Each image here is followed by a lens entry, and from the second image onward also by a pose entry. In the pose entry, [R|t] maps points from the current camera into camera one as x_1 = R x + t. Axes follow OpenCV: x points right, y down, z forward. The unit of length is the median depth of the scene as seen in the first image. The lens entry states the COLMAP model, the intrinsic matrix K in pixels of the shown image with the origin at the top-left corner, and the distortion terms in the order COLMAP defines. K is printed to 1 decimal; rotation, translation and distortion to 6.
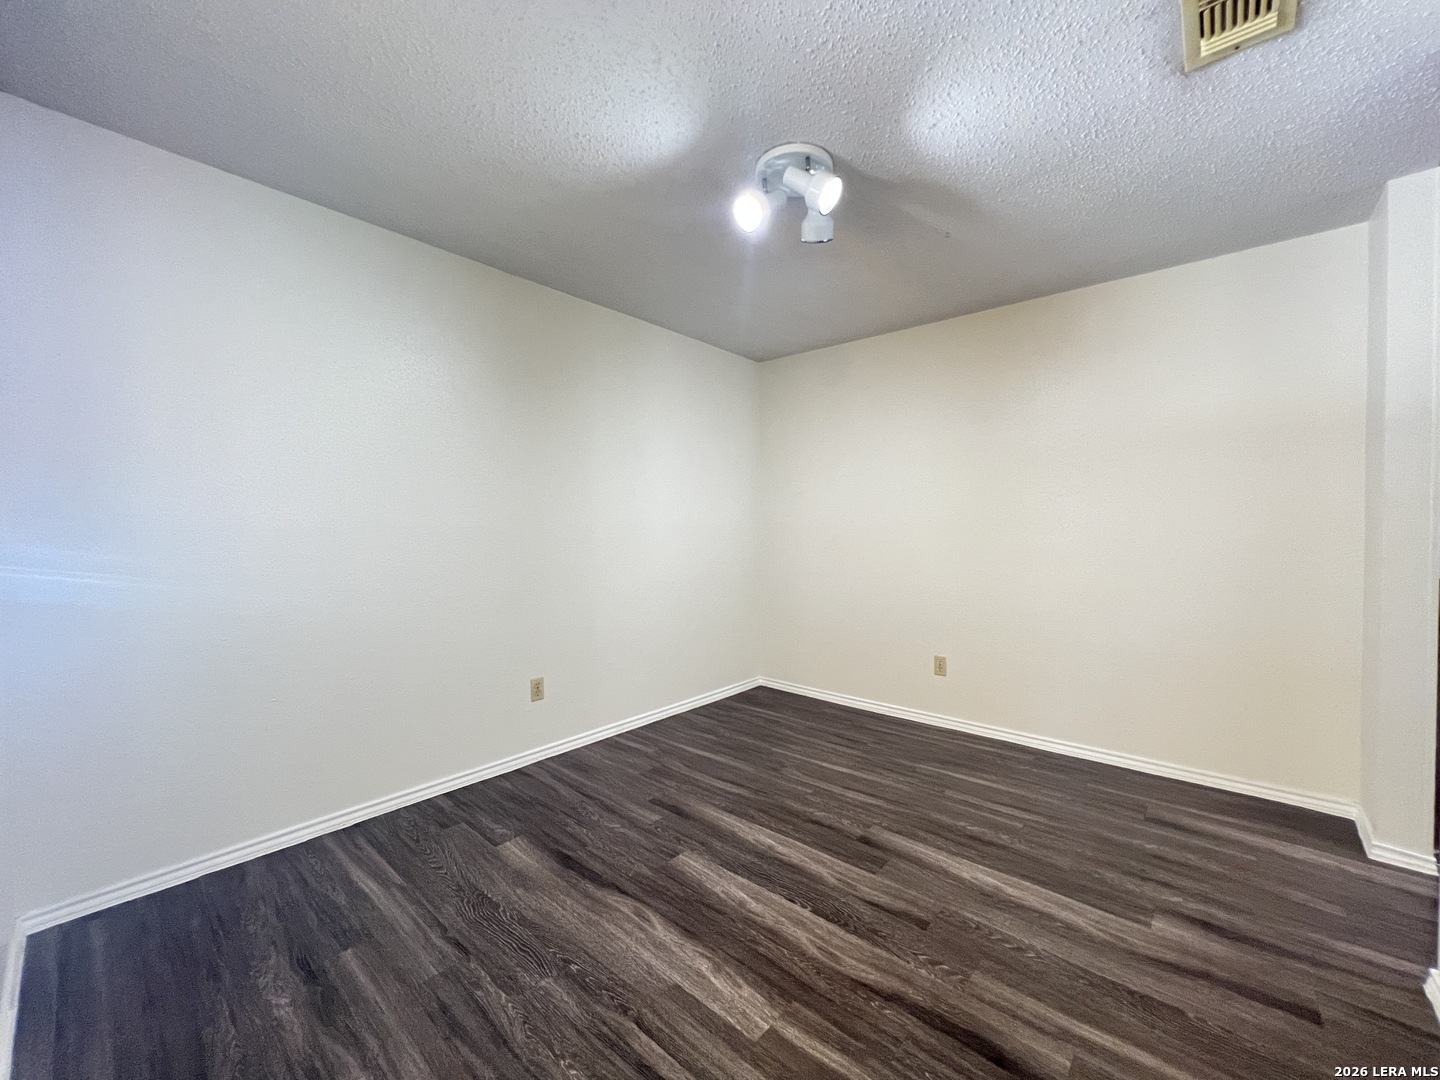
lens RADIAL K [[581.0, 0, 720.9], [0, 581.0, 529.0], [0, 0, 1]] dist [0.001190, 0.000480]
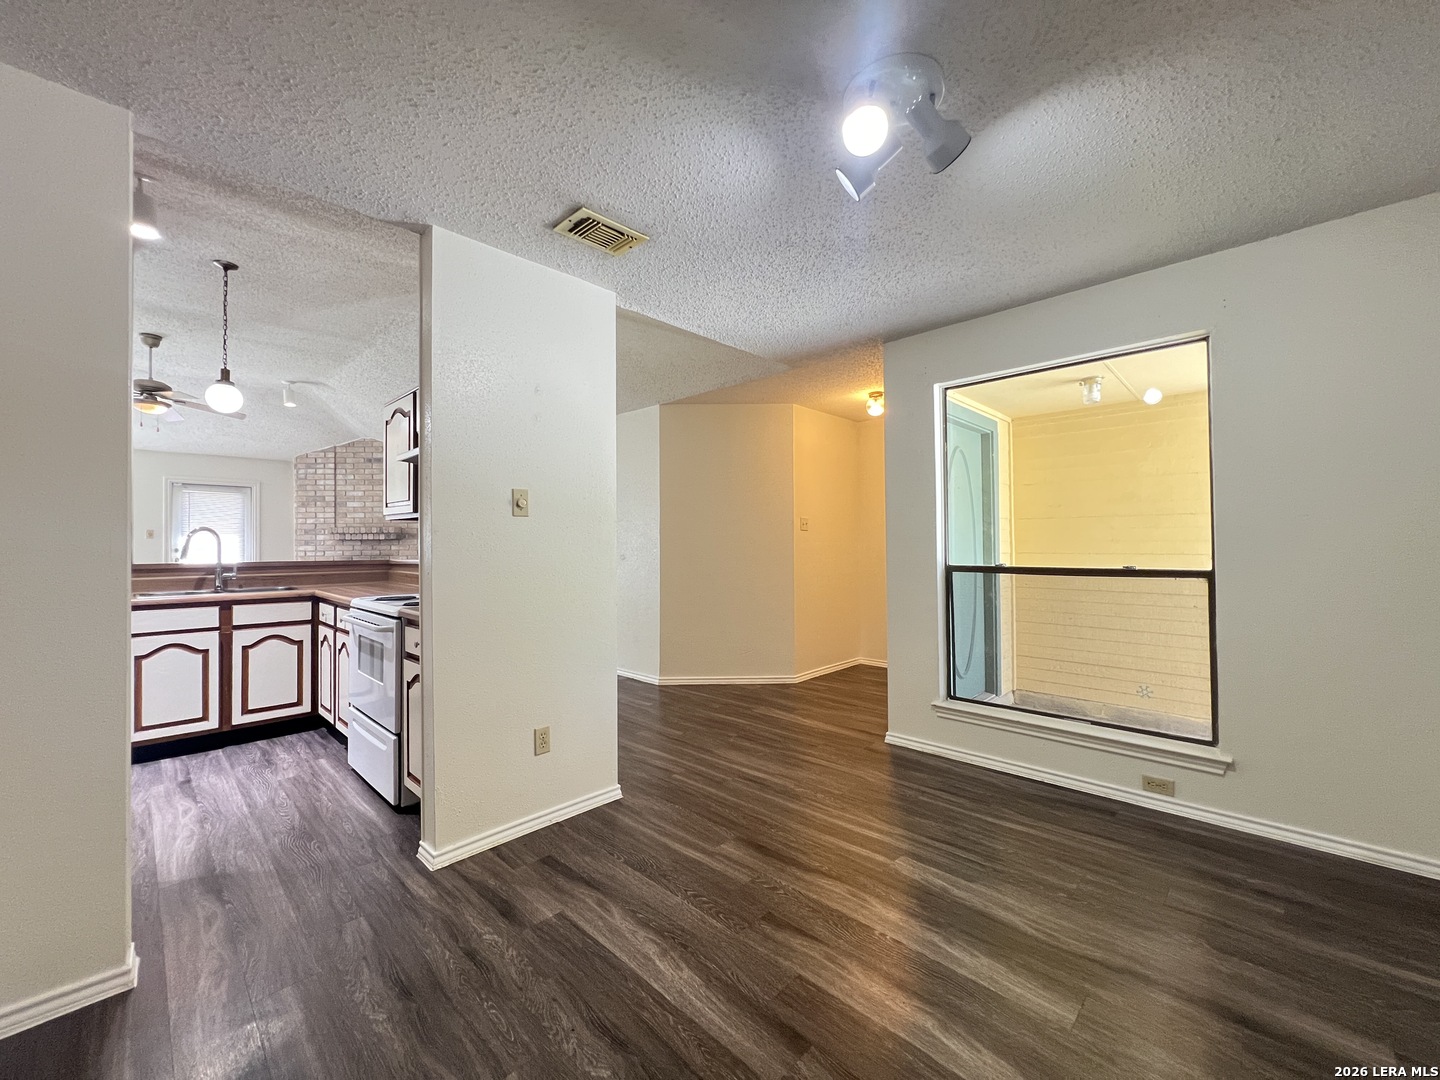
lens RADIAL K [[577.2, 0, 720.4], [0, 577.2, 536.7], [0, 0, 1]] dist [-0.004450, 0.000971]
pose [[-0.998666, 0.008346, 0.050949, 0.363653], [0.007675, 0.999881, -0.013349, -0.005309], [-0.051054, -0.012940, -0.998612, 2.012422]]
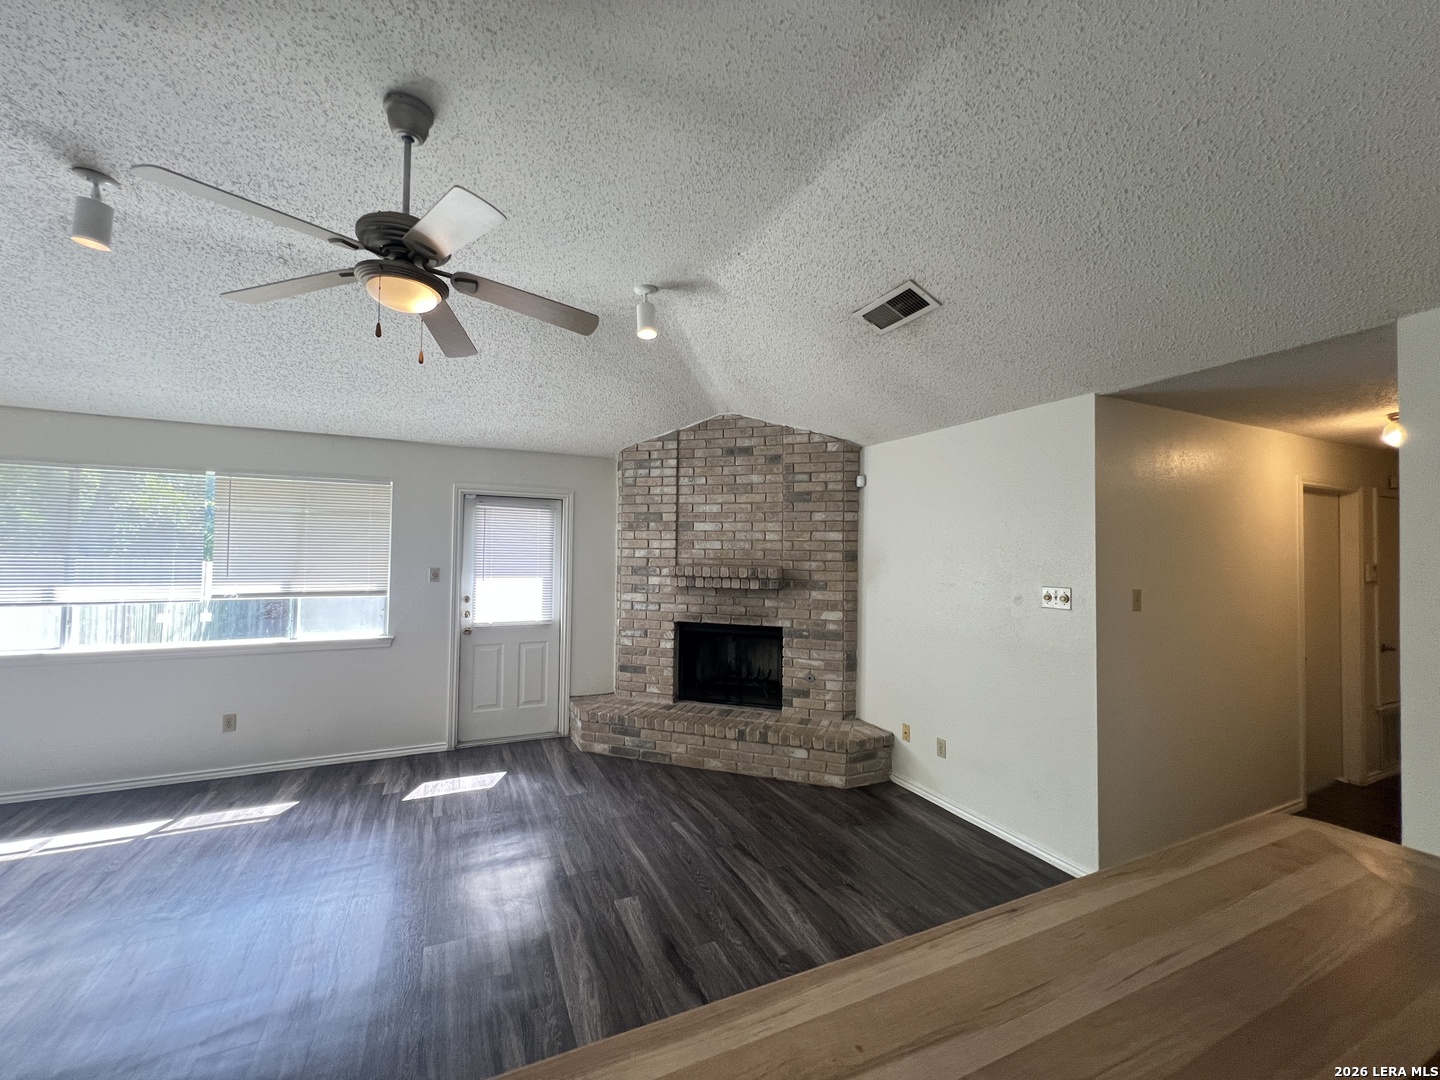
lens RADIAL K [[577.2, 0, 717.5], [0, 577.2, 538.4], [0, 0, 1]] dist [-0.004450, 0.000971]
pose [[-0.914174, -0.004921, 0.405291, 2.331312], [-0.015485, 0.999620, -0.022790, -0.227169], [-0.405025, -0.027110, -0.913903, 0.066848]]
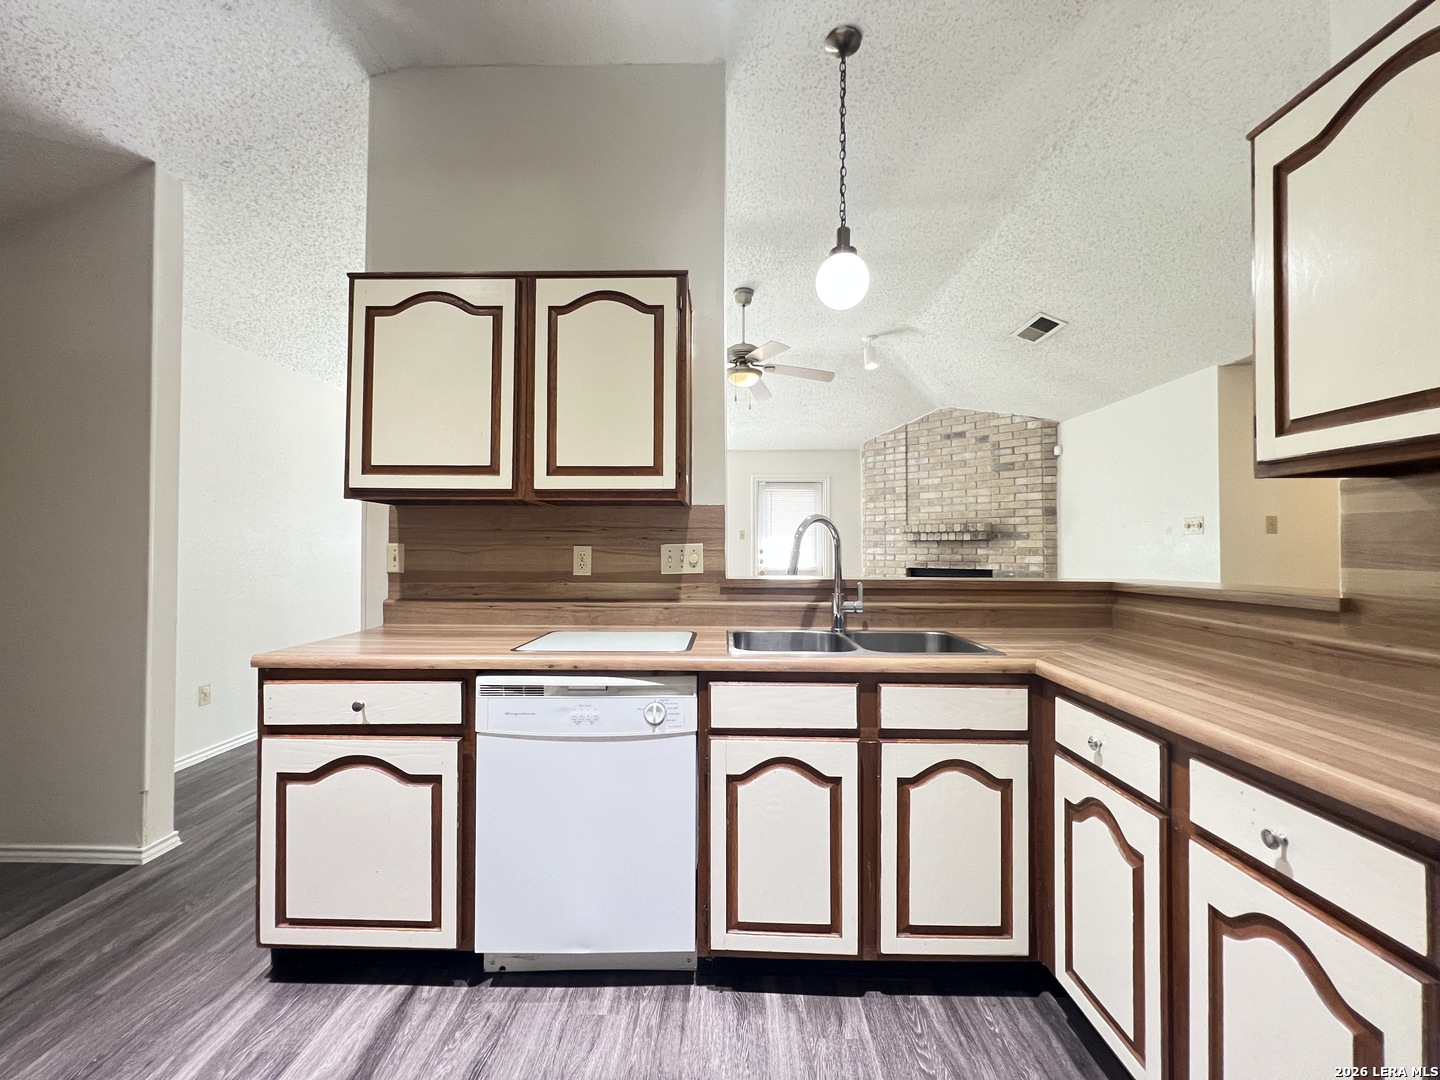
lens RADIAL K [[577.2, 0, 716.2], [0, 577.2, 538.4], [0, 0, 1]] dist [-0.004450, 0.000971]
pose [[-0.642319, 0.010243, 0.766369, 1.600132], [-0.003068, 0.999868, -0.015936, -0.017715], [-0.766431, -0.012588, -0.642203, 0.904172]]
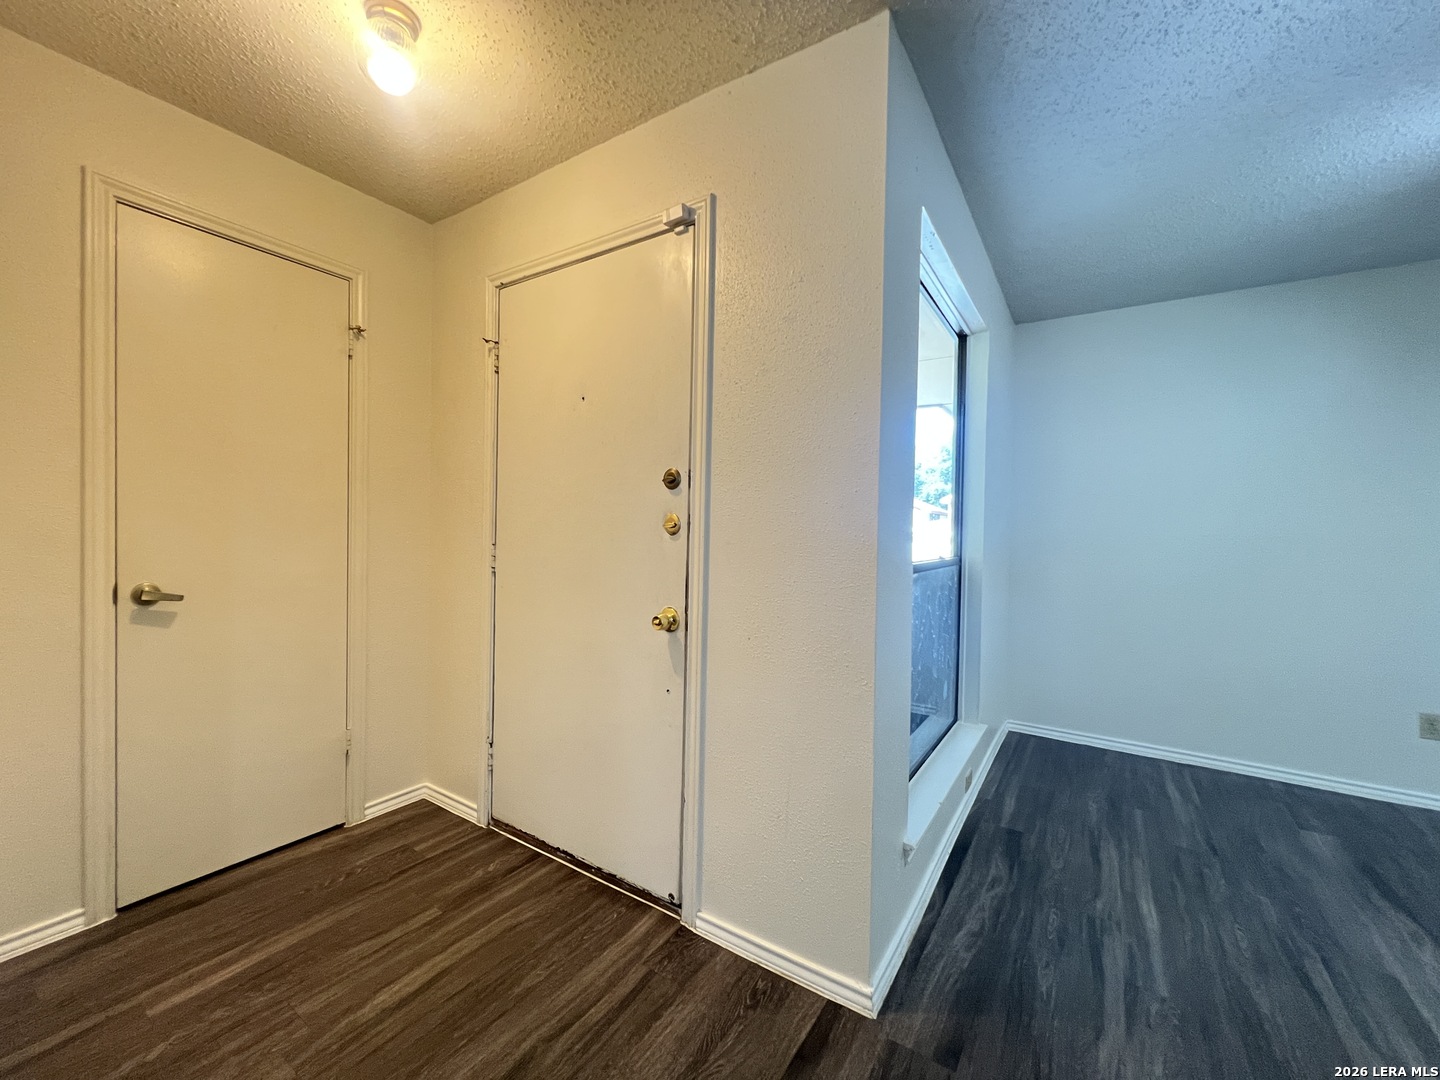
lens RADIAL K [[577.2, 0, 709.4], [0, 577.2, 534.2], [0, 0, 1]] dist [-0.004450, 0.000971]
pose [[0.126829, 0.012819, -0.991842, 0.656881], [-0.024071, 0.999662, 0.009842, 0.006507], [0.991632, 0.022626, 0.127095, -0.311931]]
